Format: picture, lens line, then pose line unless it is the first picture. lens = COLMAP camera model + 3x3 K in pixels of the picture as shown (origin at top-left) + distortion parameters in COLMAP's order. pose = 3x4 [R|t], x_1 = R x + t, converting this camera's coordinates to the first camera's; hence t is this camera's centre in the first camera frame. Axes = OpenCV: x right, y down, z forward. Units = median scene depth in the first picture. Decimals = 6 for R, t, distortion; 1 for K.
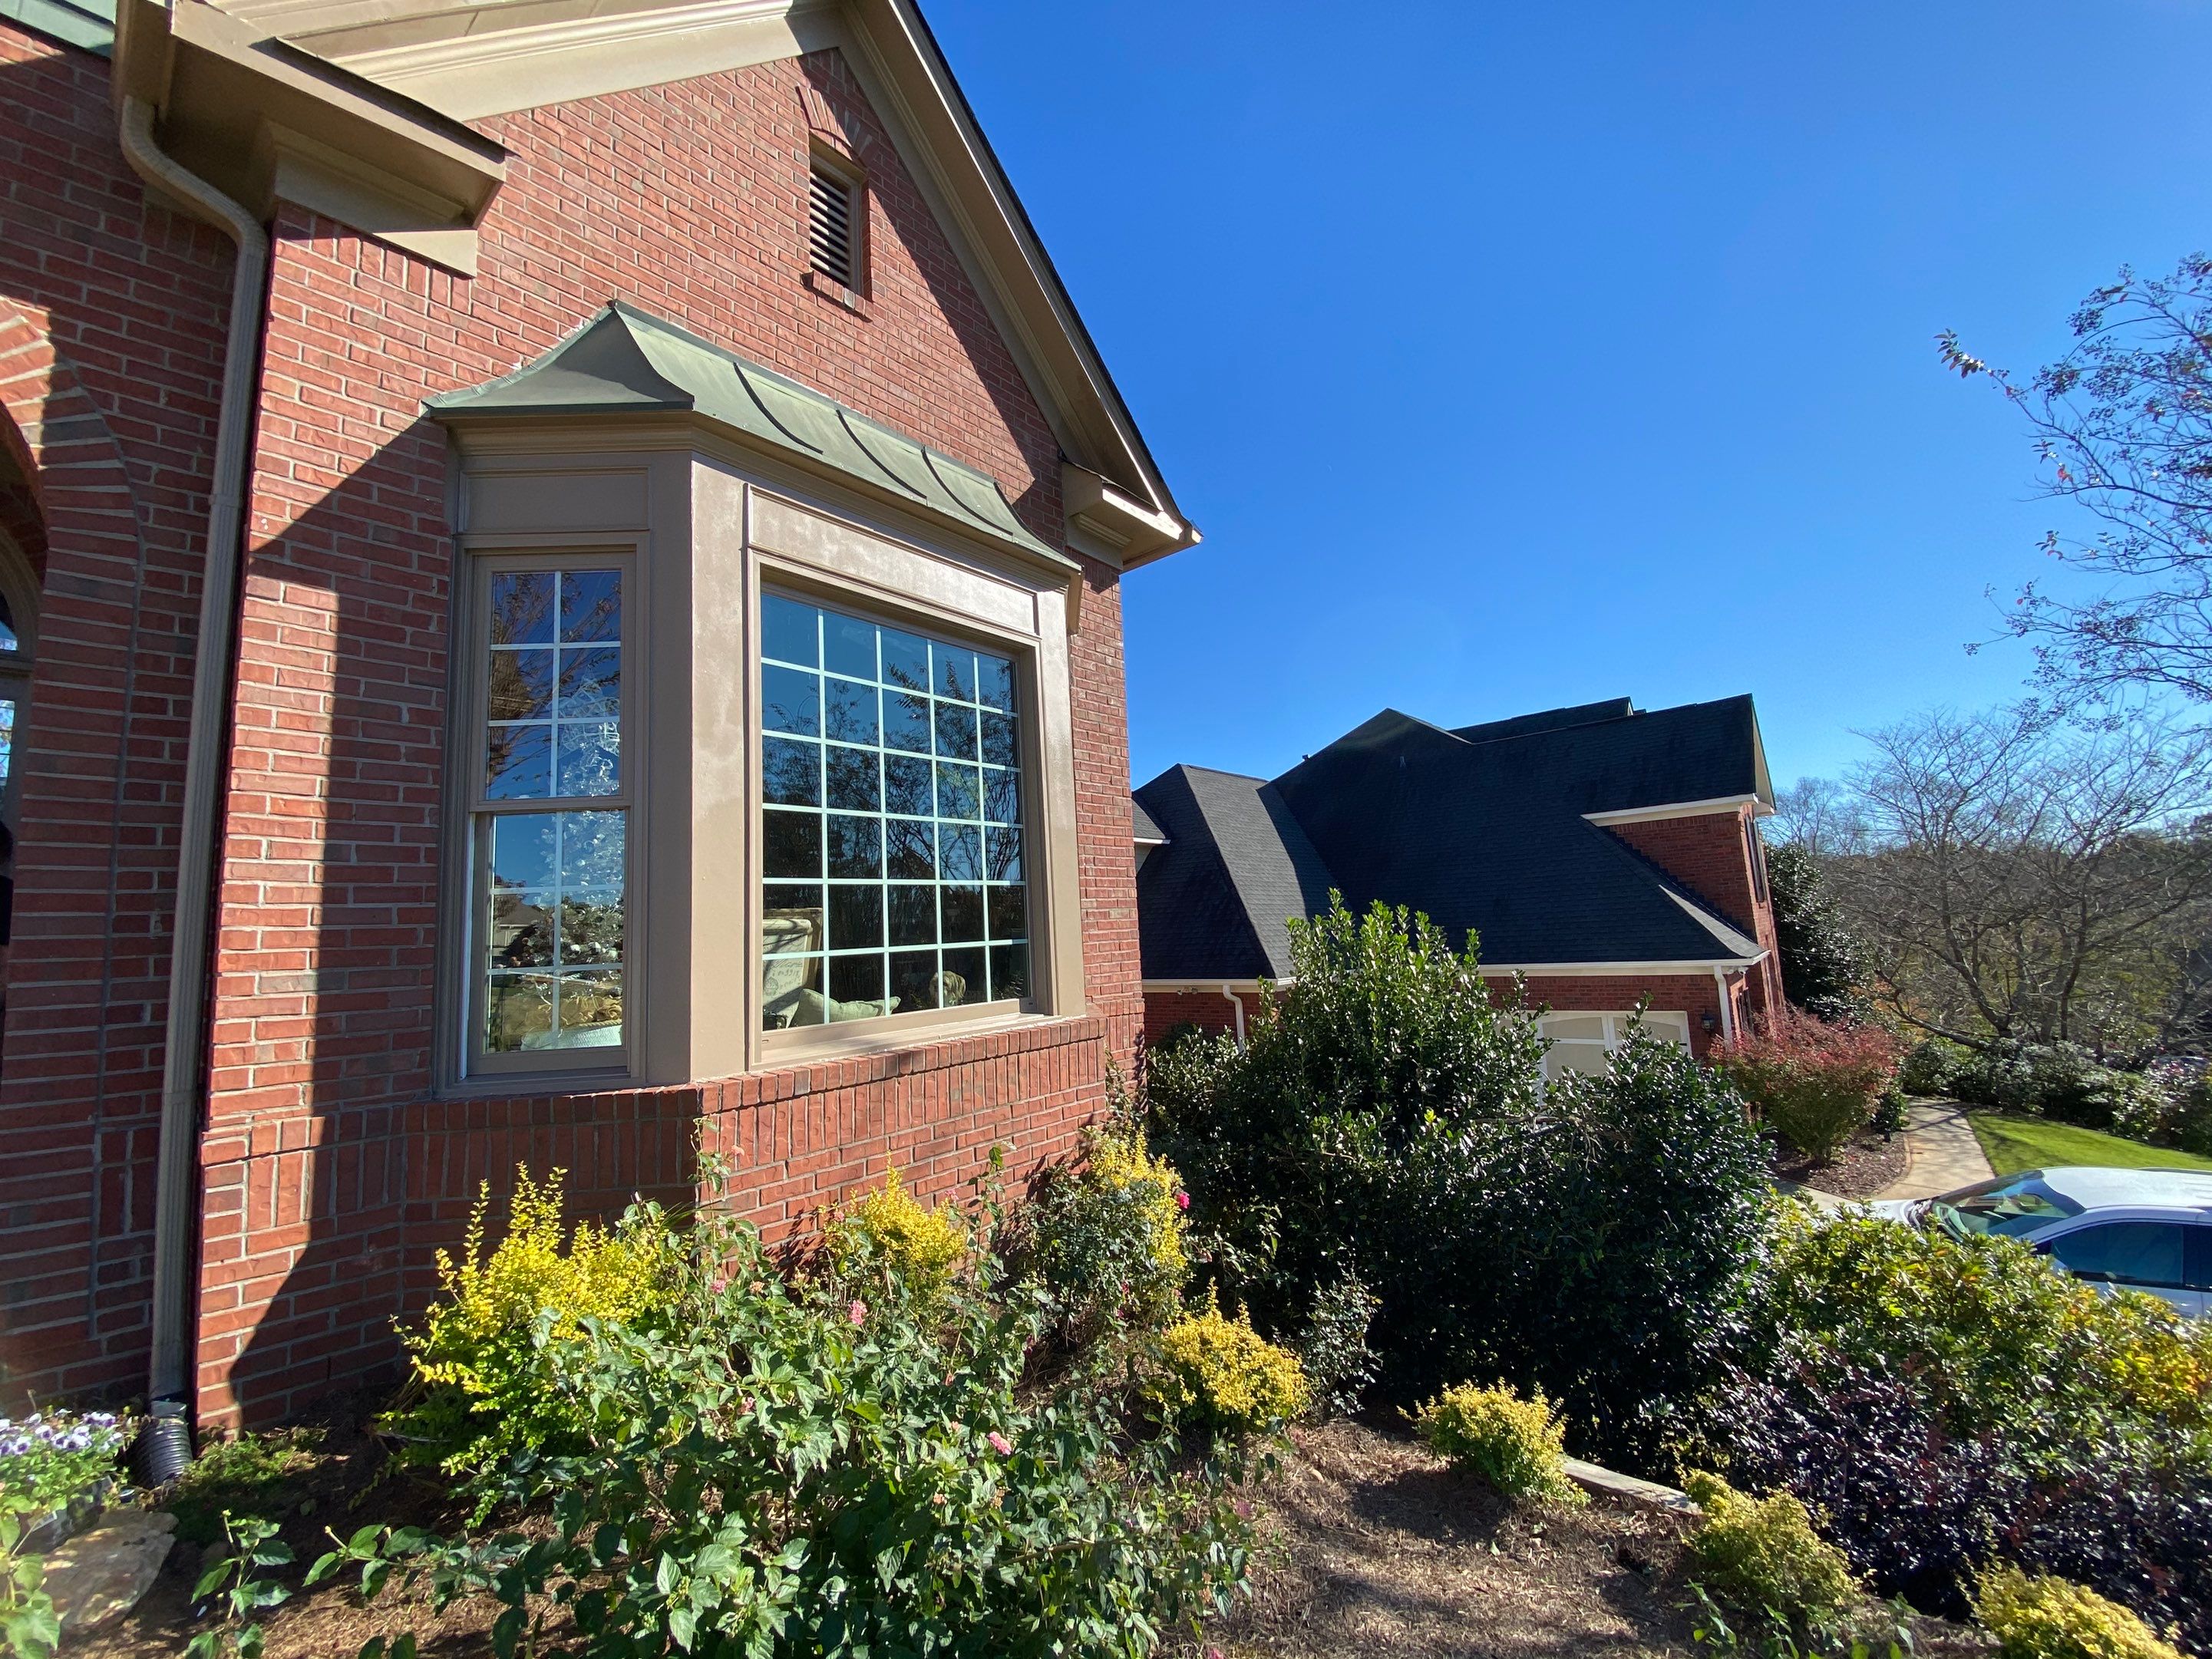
lens RADIAL K [[895.2, 0, 1100.9], [0, 895.2, 825.5], [0, 0, 1]] dist [0.013075, -0.017610]
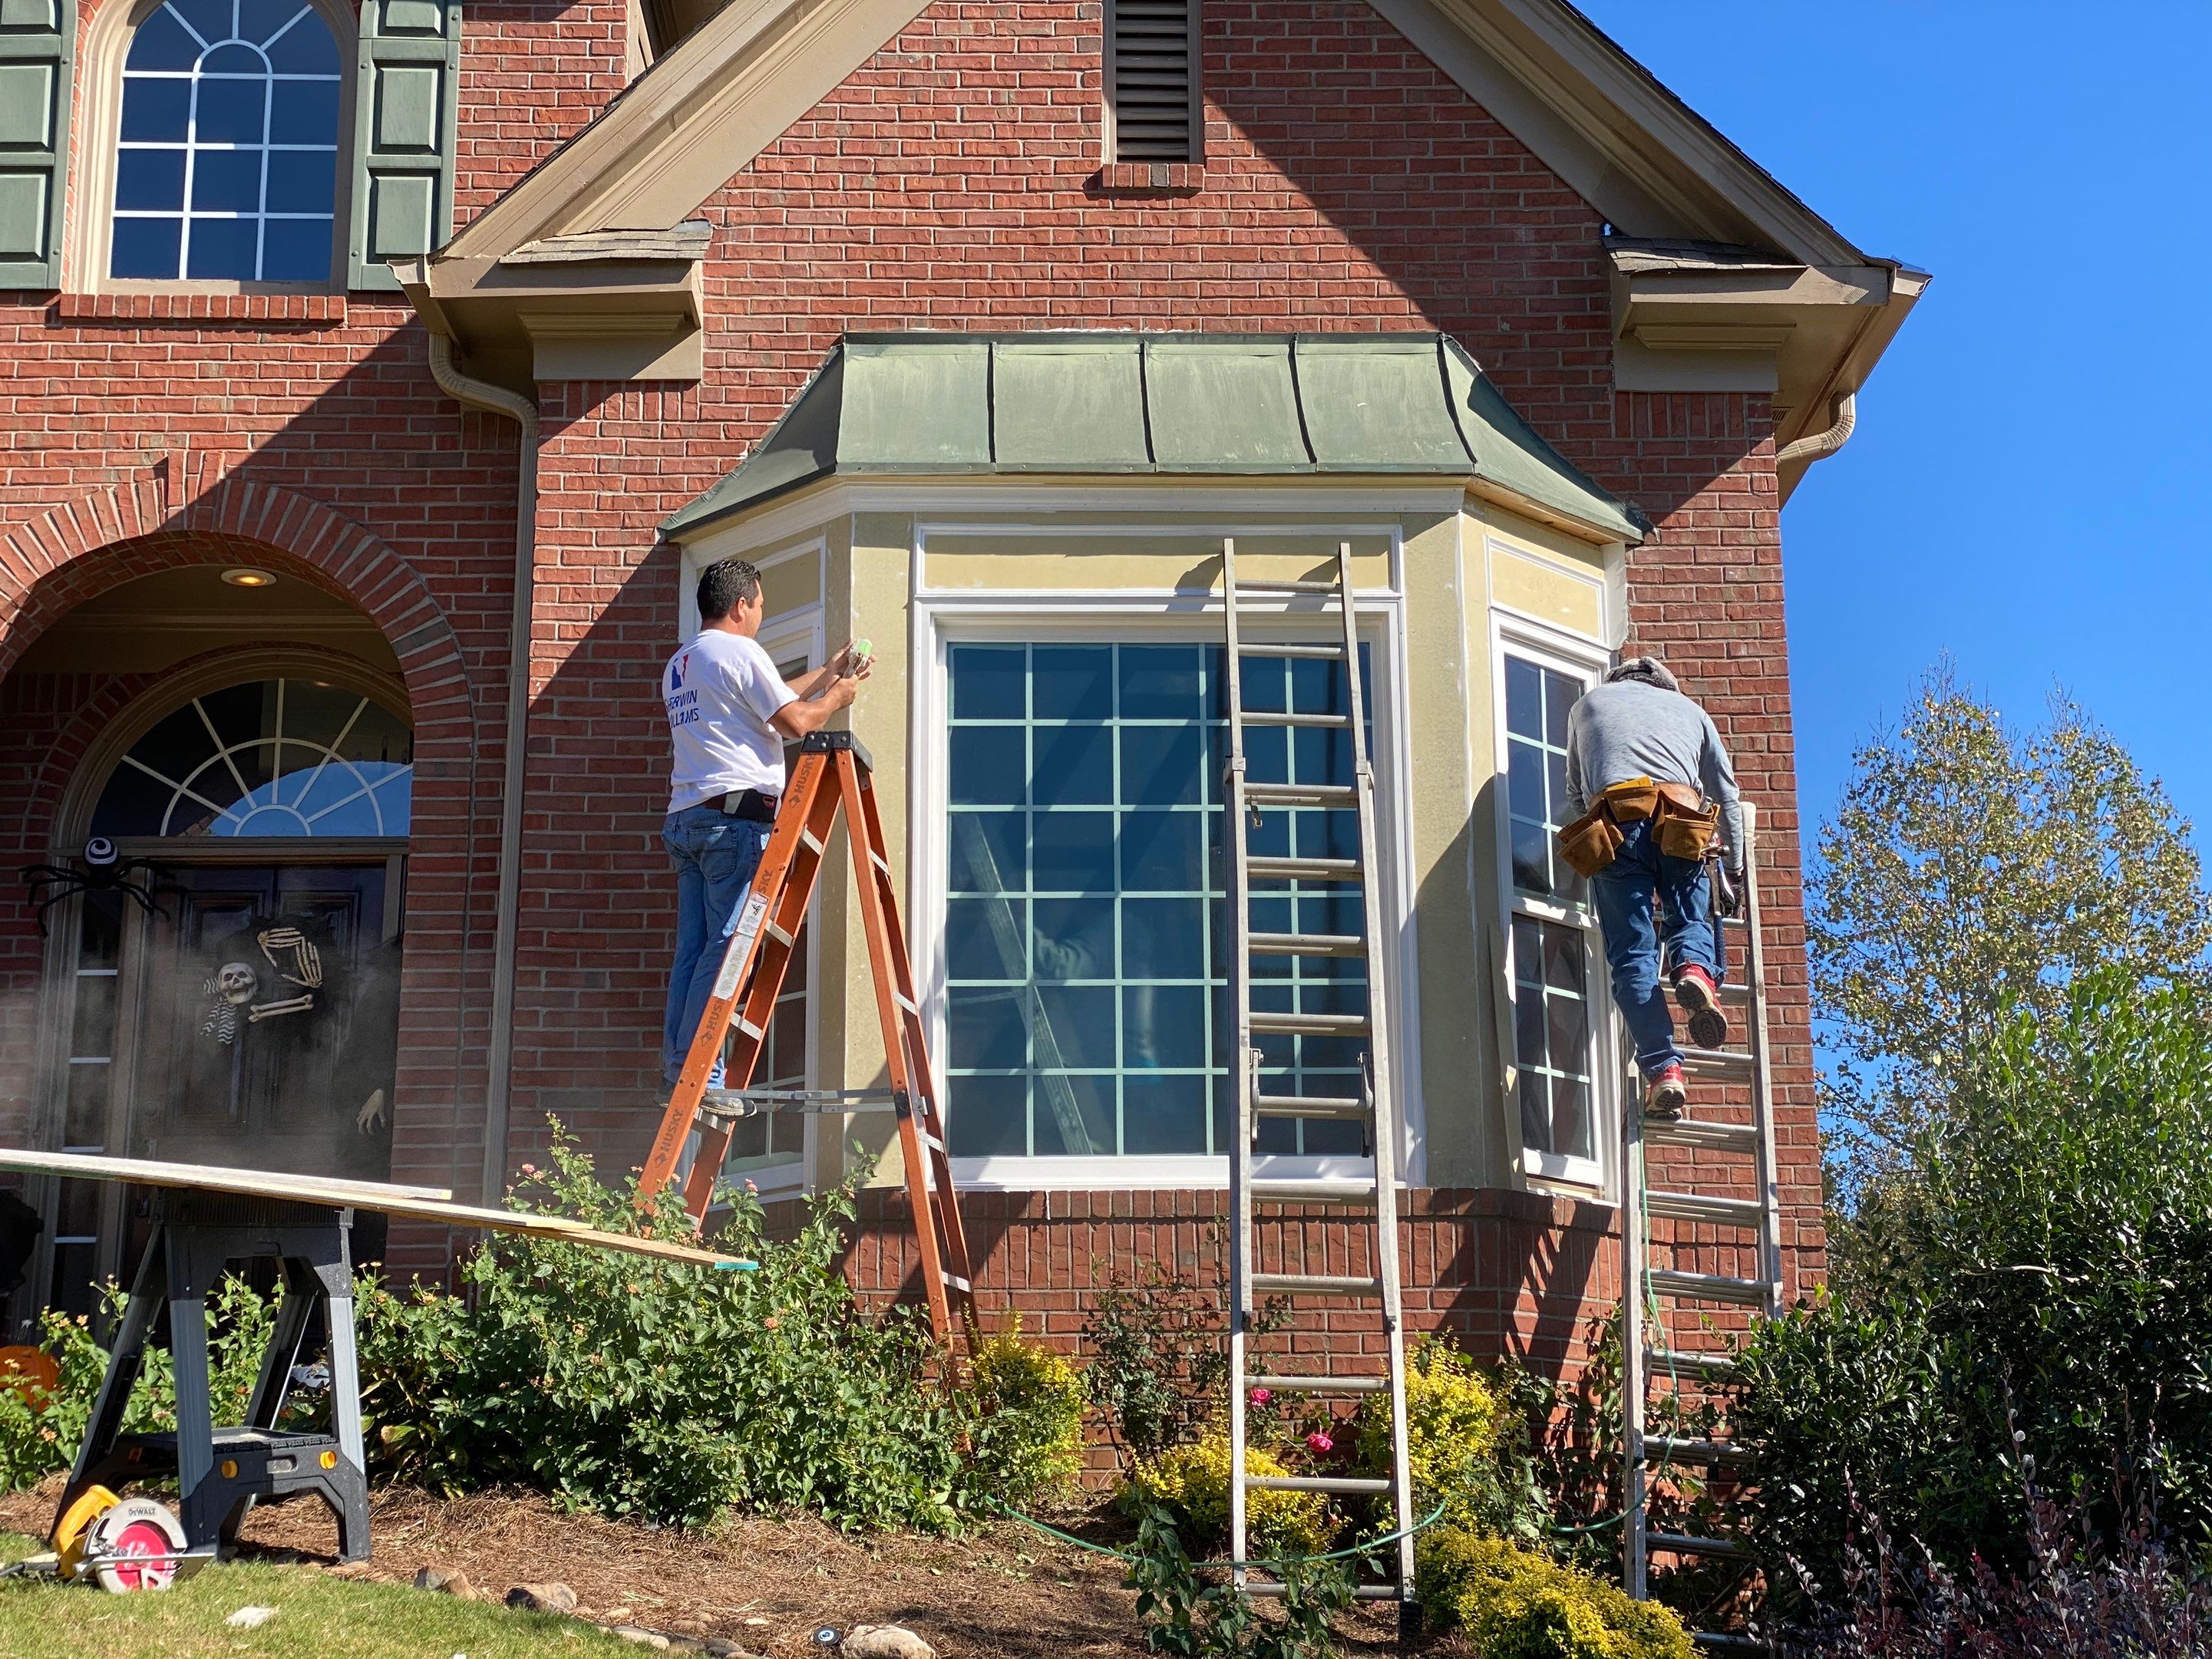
lens RADIAL K [[3175.8, 0, 1127.0], [0, 3175.8, 832.5], [0, 0, 1]] dist [0.172202, 0.018652]
pose [[0.668579, -0.142644, -0.729832, 2.315818], [0.061421, 0.988669, -0.136968, 0.408685], [0.741100, 0.046747, 0.669765, -1.053594]]
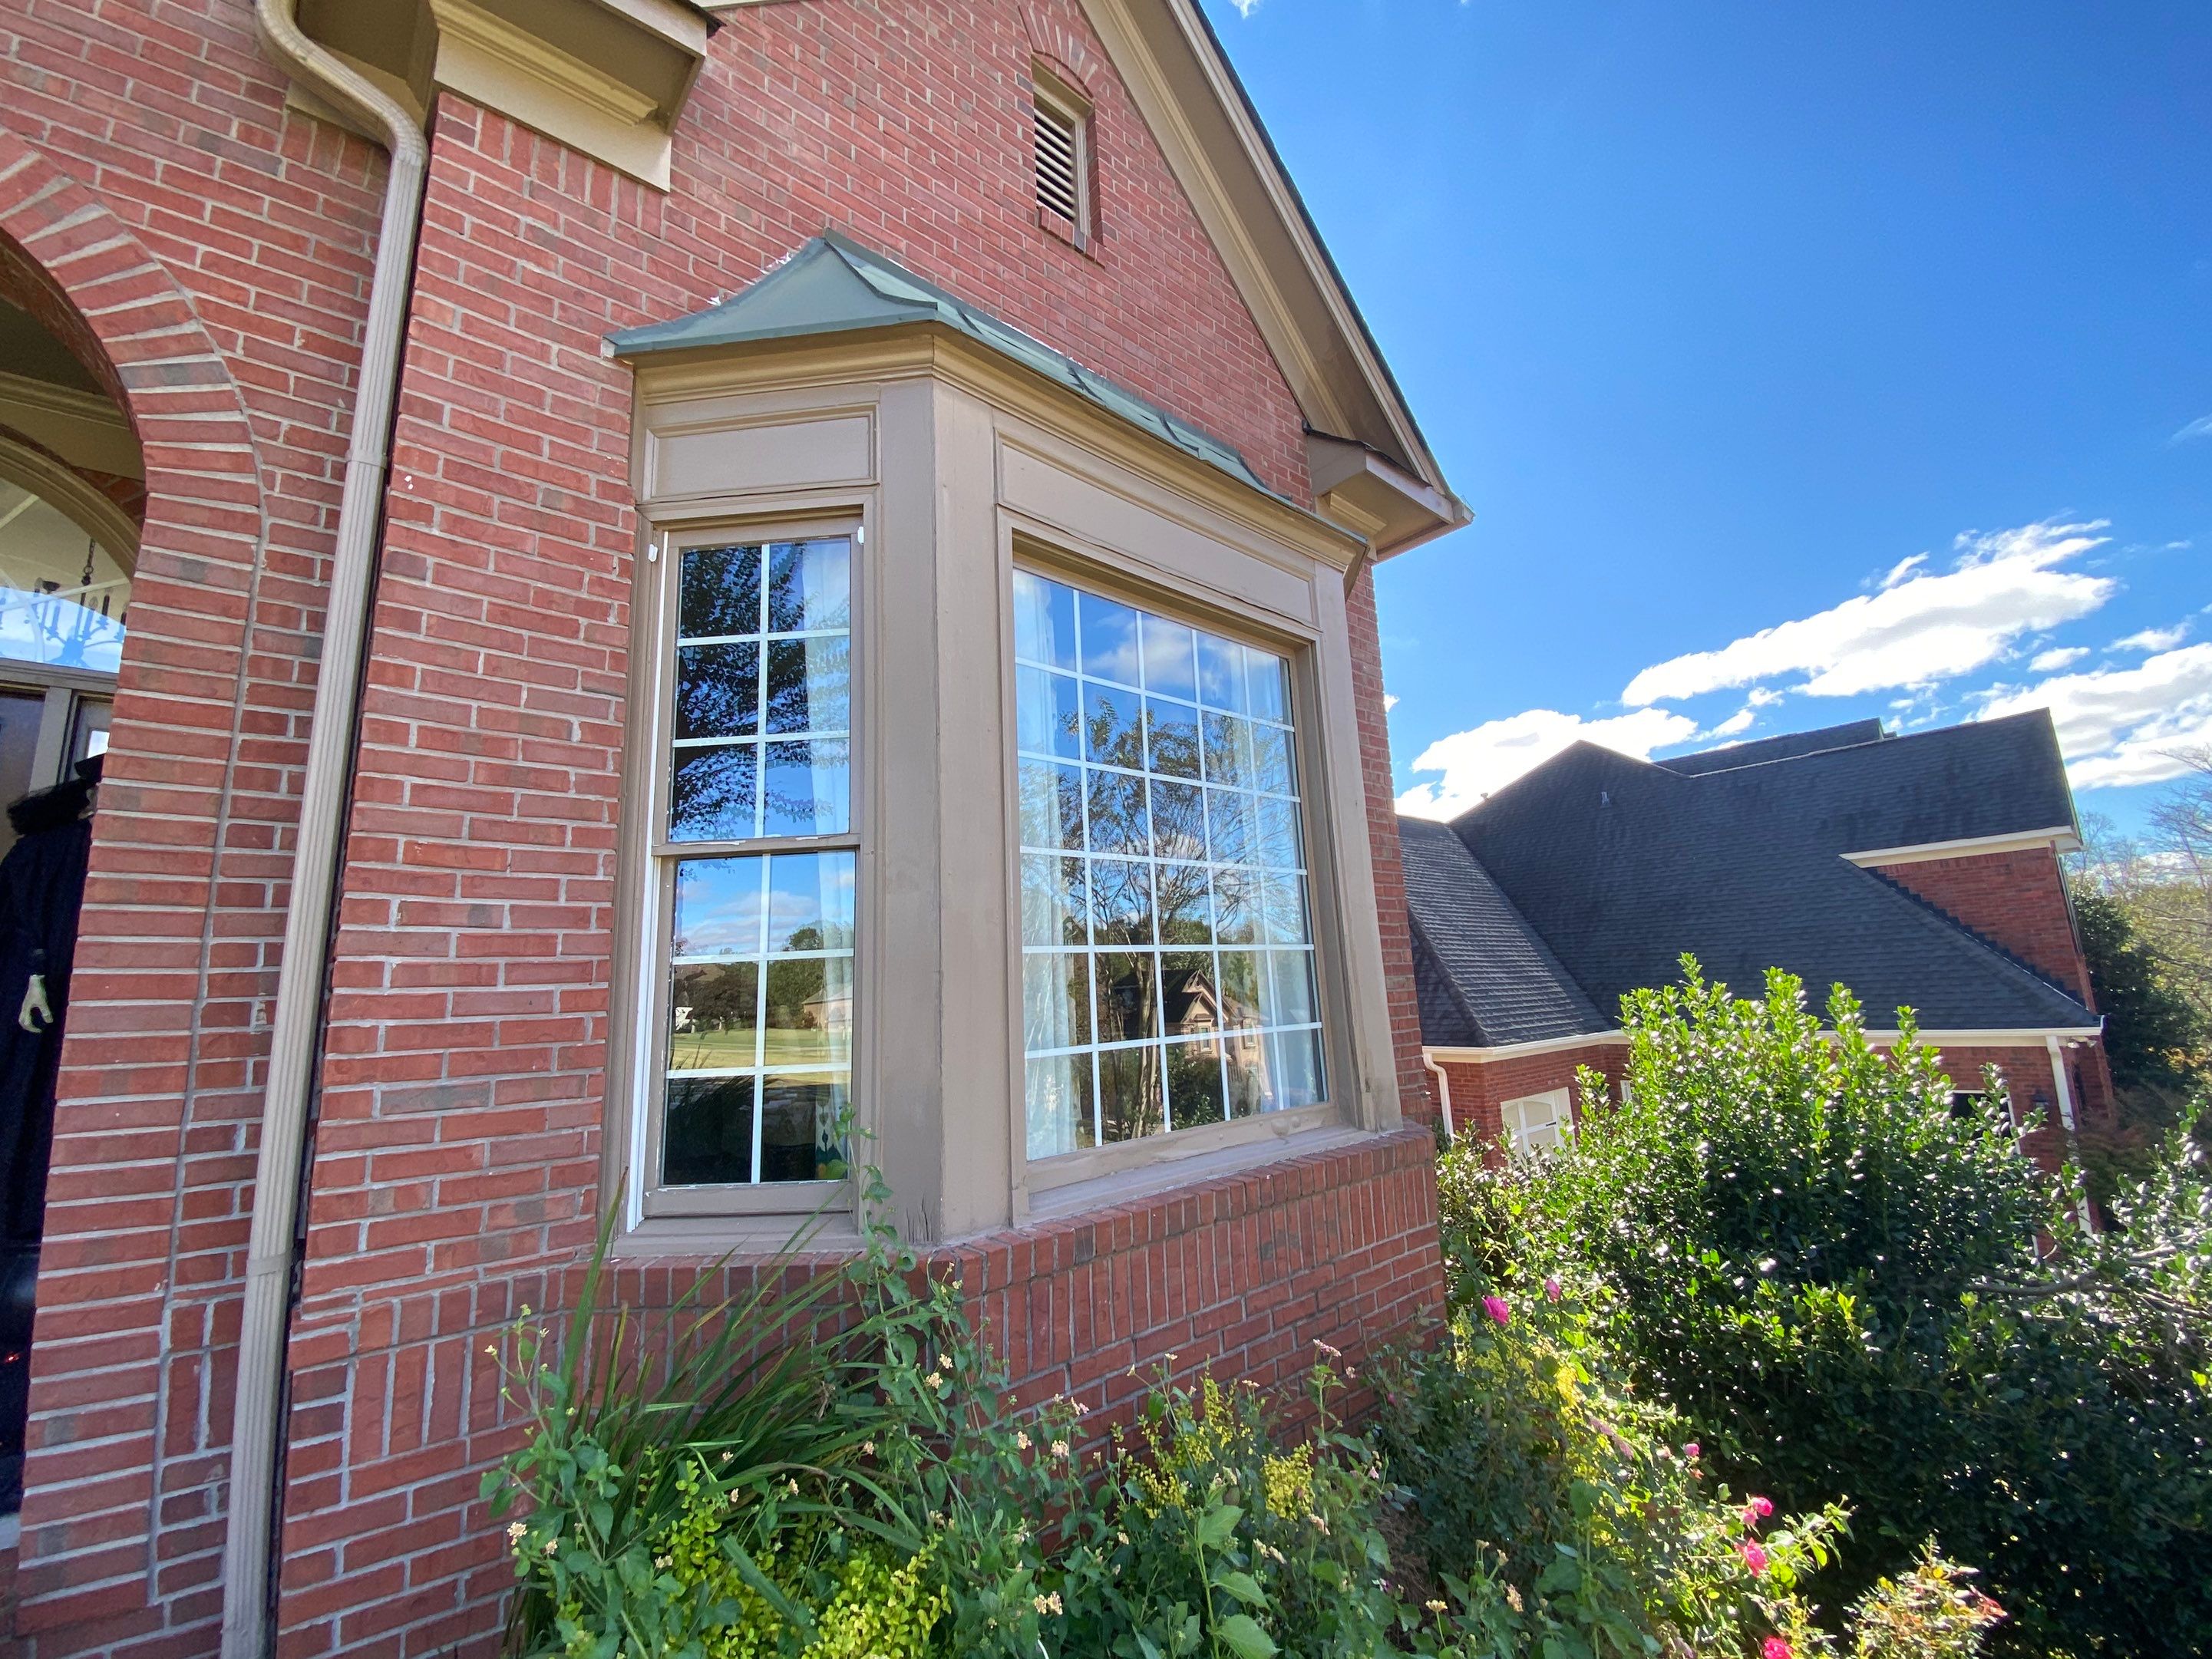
lens RADIAL K [[895.2, 0, 1100.9], [0, 895.2, 825.5], [0, 0, 1]] dist [0.013075, -0.017610]
pose [[0.989088, -0.019318, -0.146056, -0.242340], [0.011207, 0.998359, -0.056159, 0.002881], [0.146902, 0.053909, 0.987681, 0.339552]]
